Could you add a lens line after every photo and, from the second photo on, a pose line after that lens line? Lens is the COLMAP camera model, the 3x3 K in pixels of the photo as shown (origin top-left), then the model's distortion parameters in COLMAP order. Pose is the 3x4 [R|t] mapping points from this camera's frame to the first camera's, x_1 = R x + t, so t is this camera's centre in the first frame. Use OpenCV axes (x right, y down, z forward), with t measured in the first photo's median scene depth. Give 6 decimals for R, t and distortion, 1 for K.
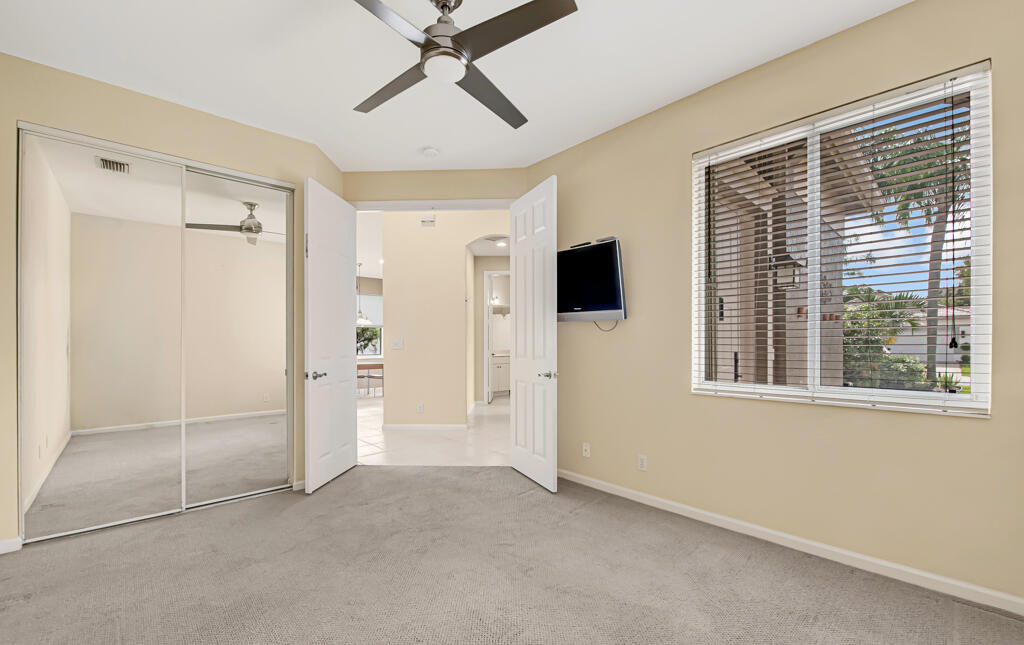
lens RADIAL K [[433.4, 0, 512.9], [0, 433.4, 342.8], [0, 0, 1]] dist [-0.000222, -0.000043]
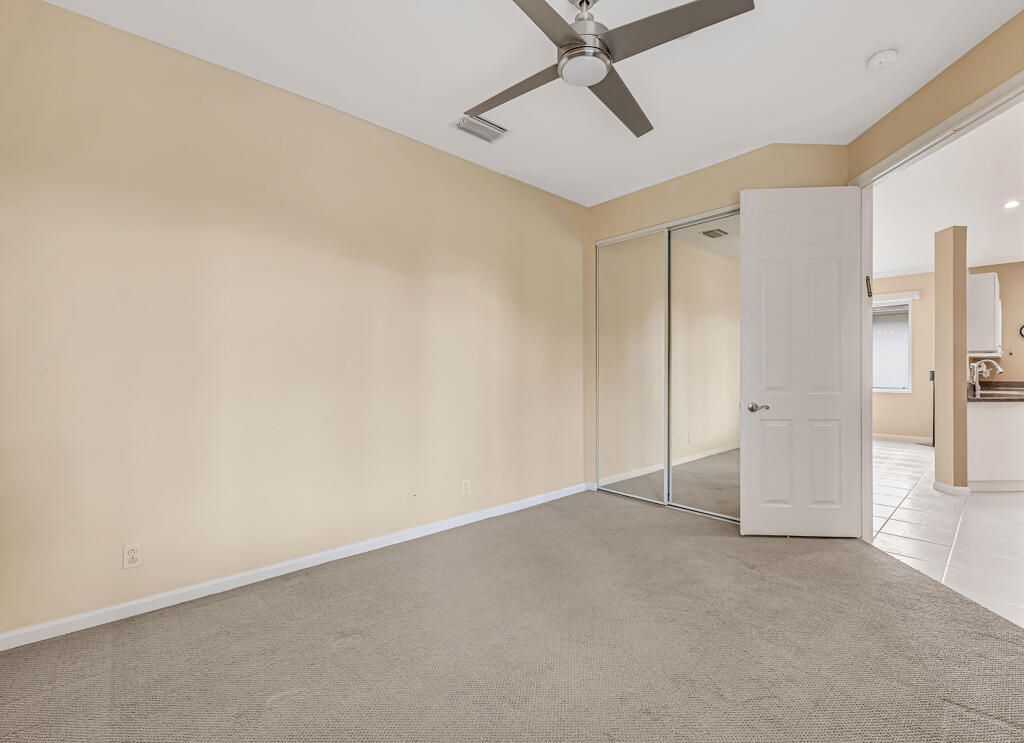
lens RADIAL K [[432.2, 0, 512.0], [0, 432.2, 371.5], [0, 0, 1]] dist [0.000787, 0.000156]
pose [[-0.019549, -0.001456, -0.999808, 0.478240], [0.004200, 0.999990, -0.001539, 0.000198], [0.999800, -0.004230, -0.019543, 0.552953]]
